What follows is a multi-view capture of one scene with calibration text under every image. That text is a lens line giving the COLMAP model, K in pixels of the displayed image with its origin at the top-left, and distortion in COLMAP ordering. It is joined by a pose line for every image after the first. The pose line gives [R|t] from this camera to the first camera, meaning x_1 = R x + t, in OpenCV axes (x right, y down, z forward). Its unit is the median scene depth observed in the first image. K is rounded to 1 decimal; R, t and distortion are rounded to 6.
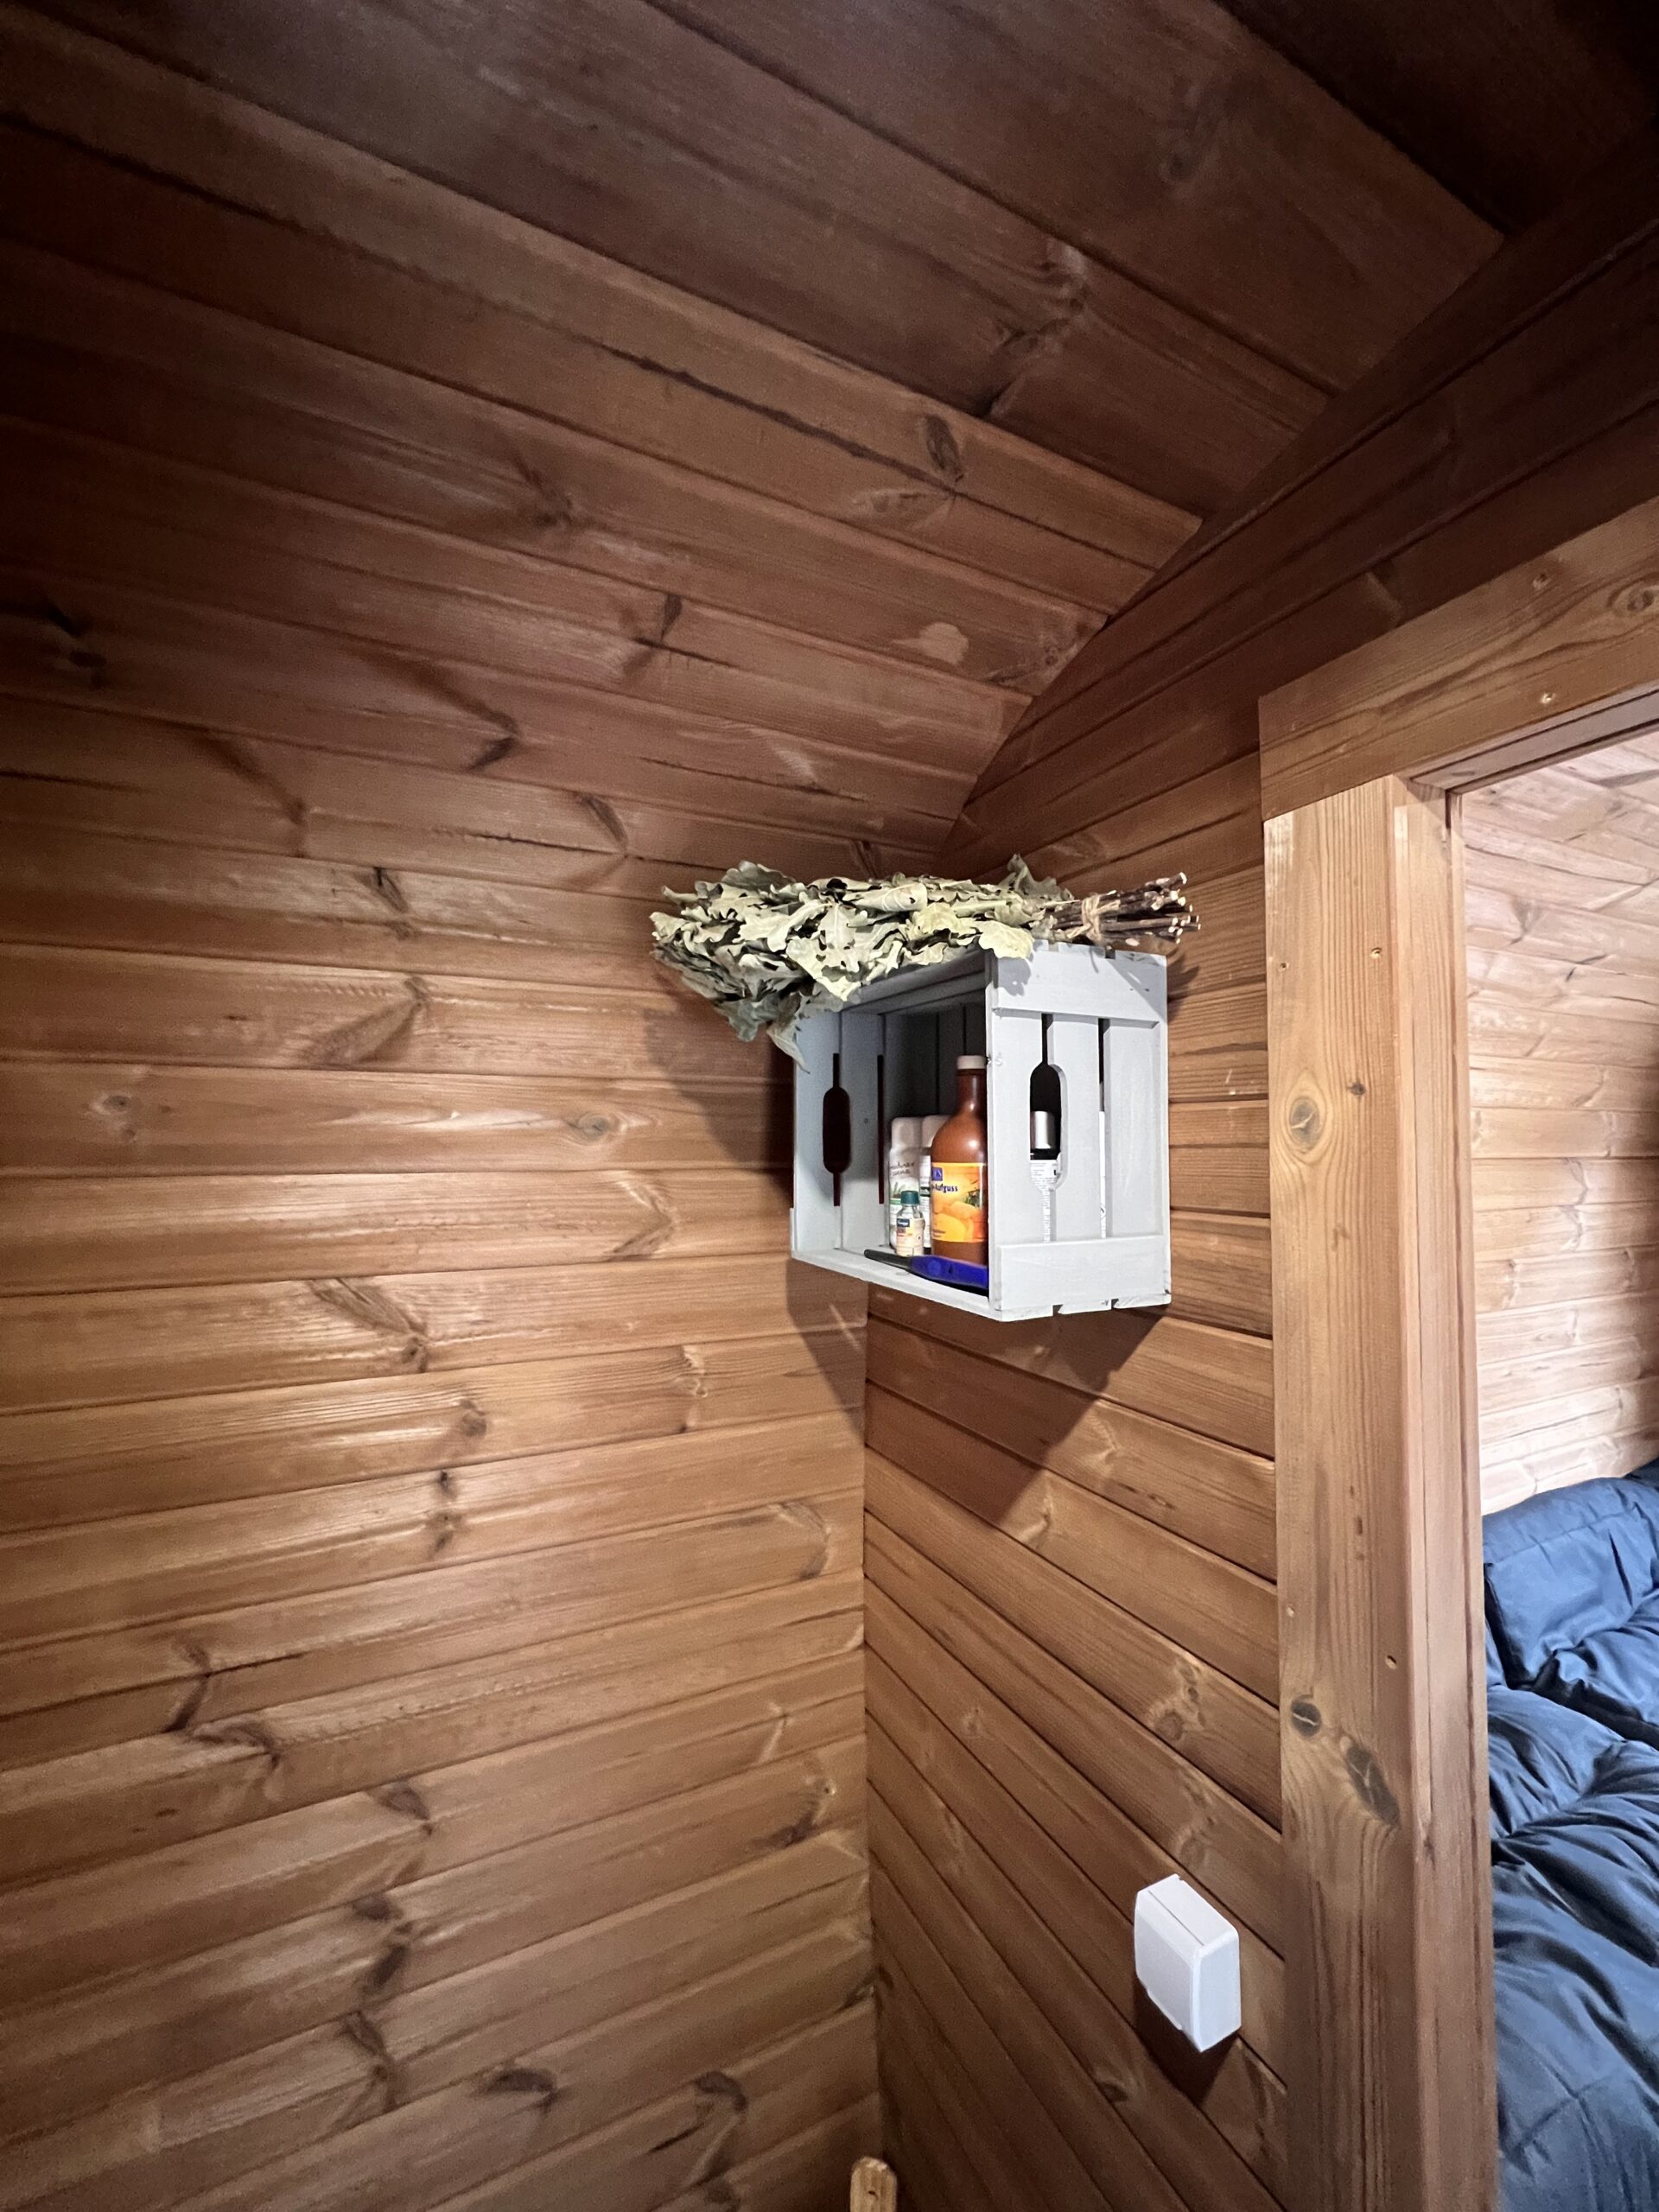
lens RADIAL K [[885.4, 0, 829.5], [0, 885.4, 1106.0], [0, 0, 1]] dist [-0.001270, -0.000014]
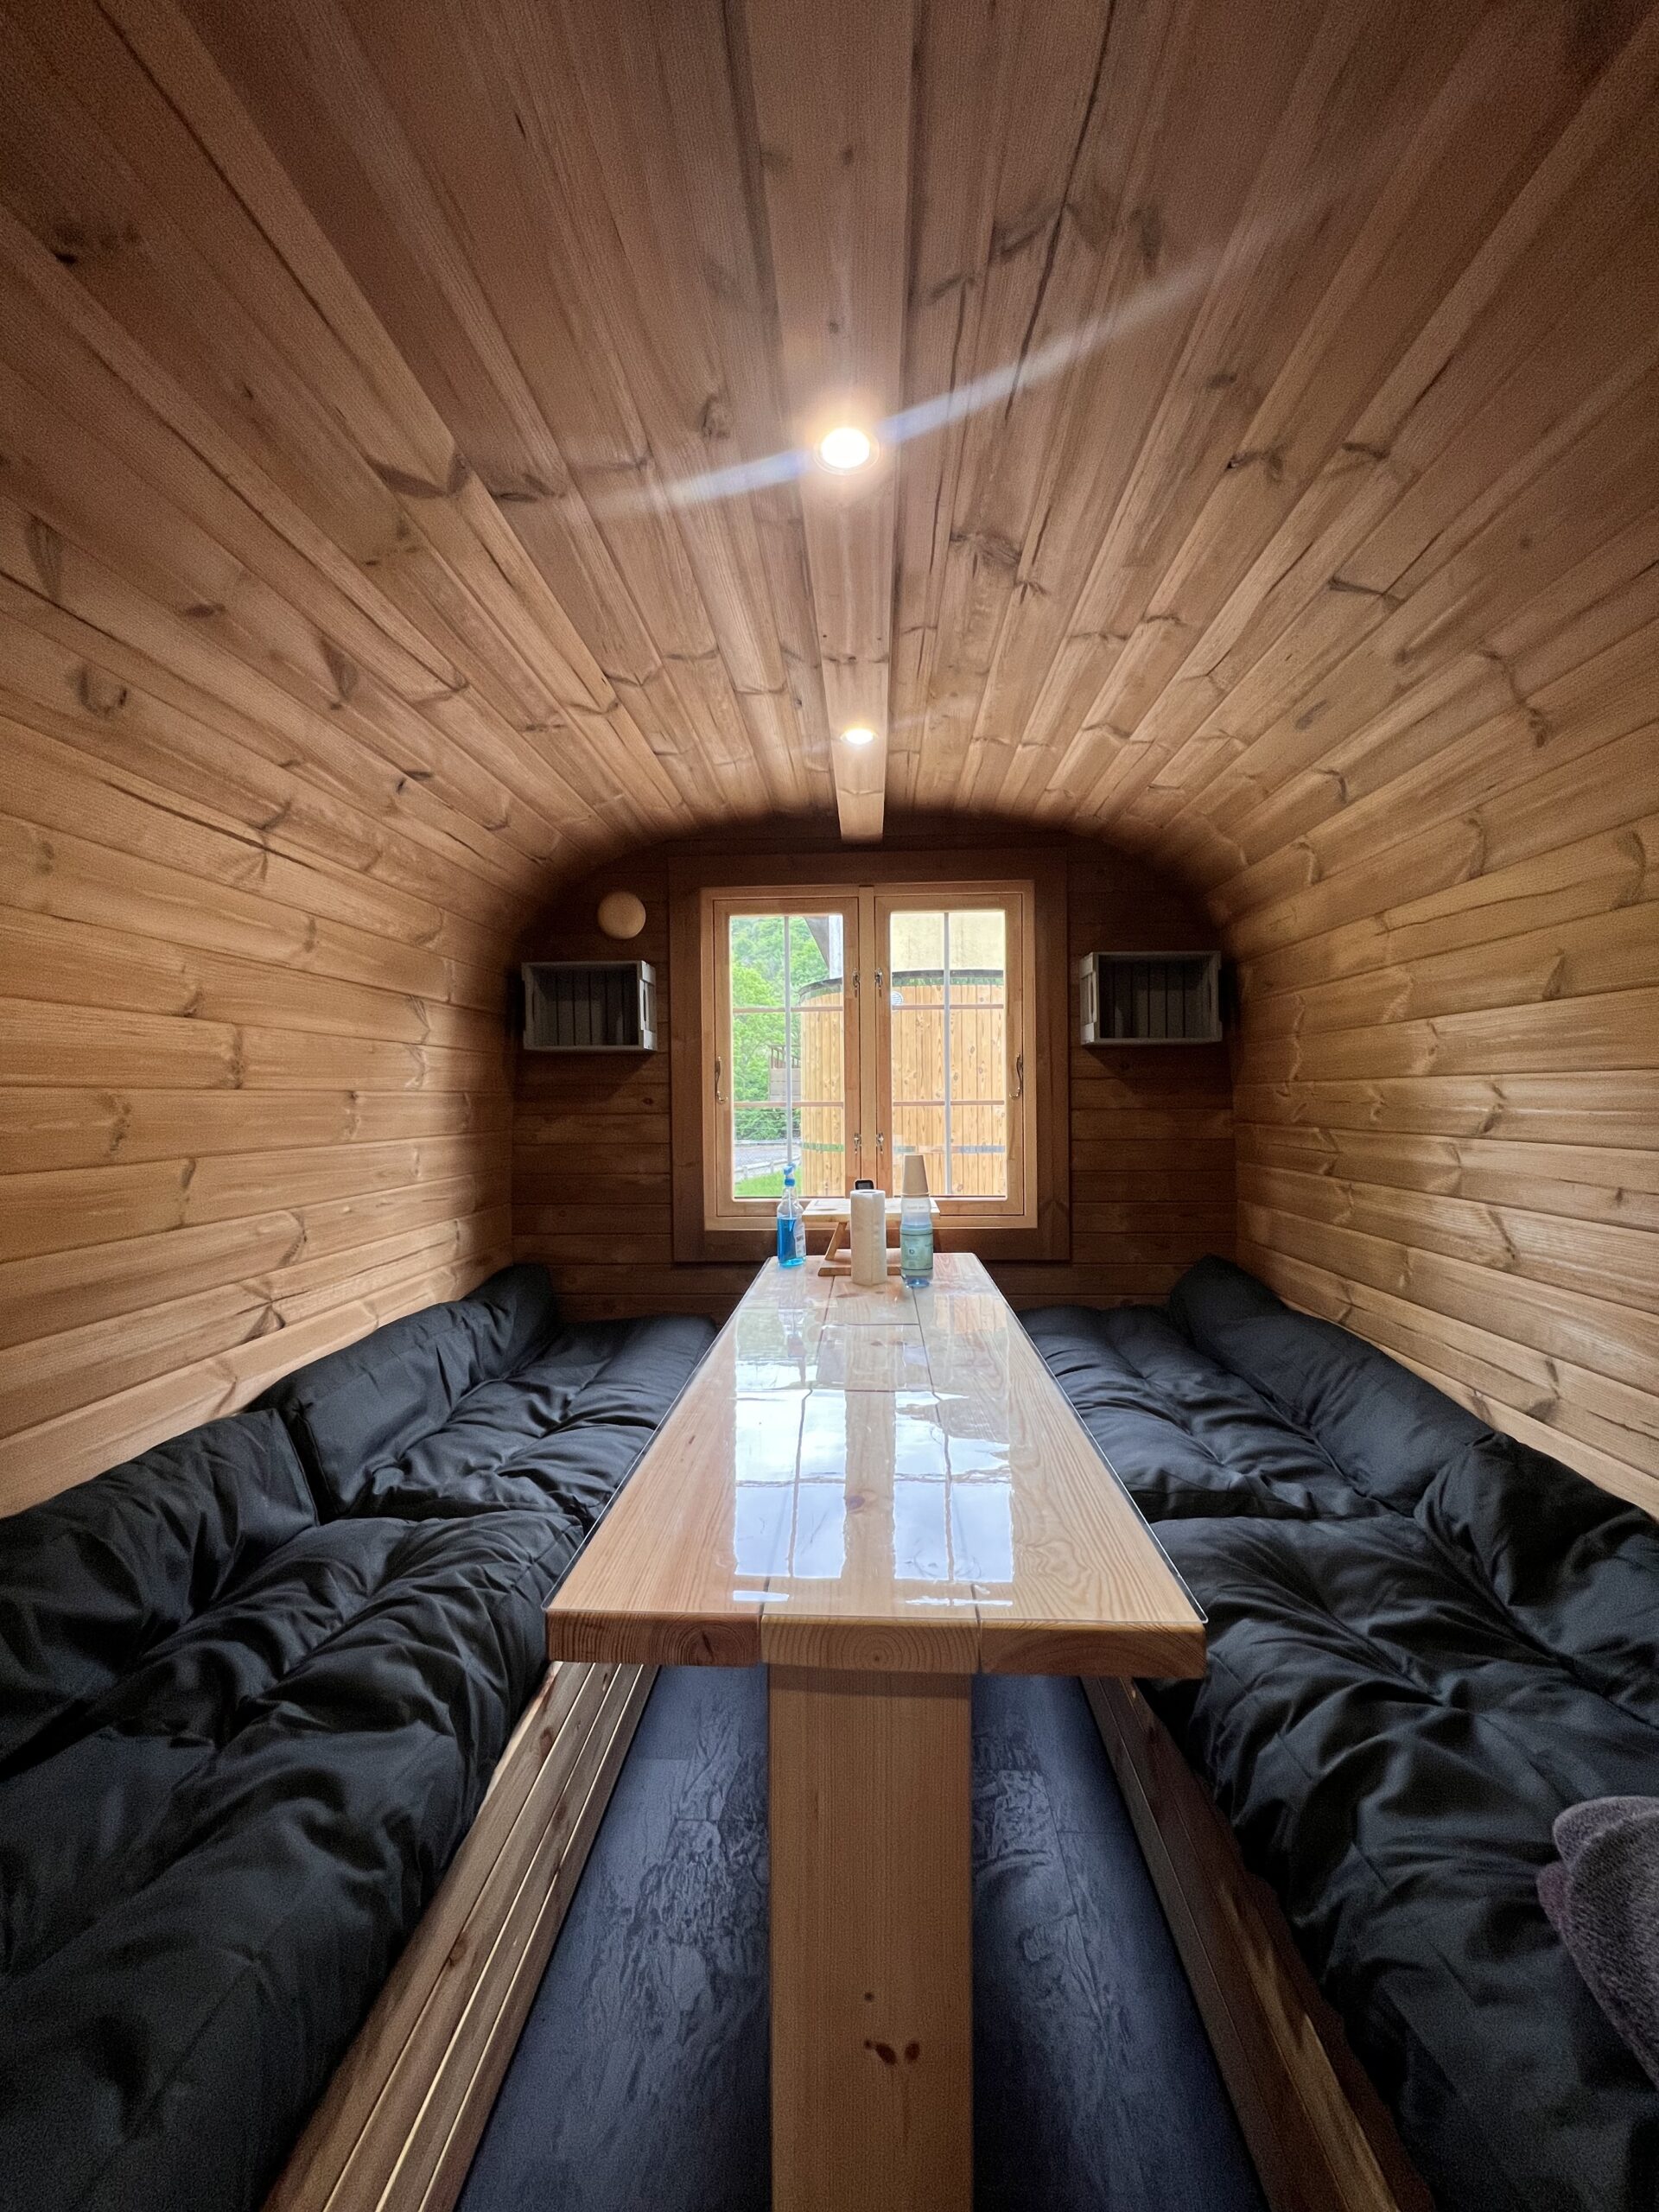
lens RADIAL K [[885.4, 0, 829.5], [0, 885.4, 1106.0], [0, 0, 1]] dist [-0.001270, -0.000014]
pose [[0.484221, -0.015333, 0.874811, 0.203395], [-0.026122, 0.999147, 0.031971, 0.160123], [-0.874556, -0.038333, 0.483408, 0.098737]]
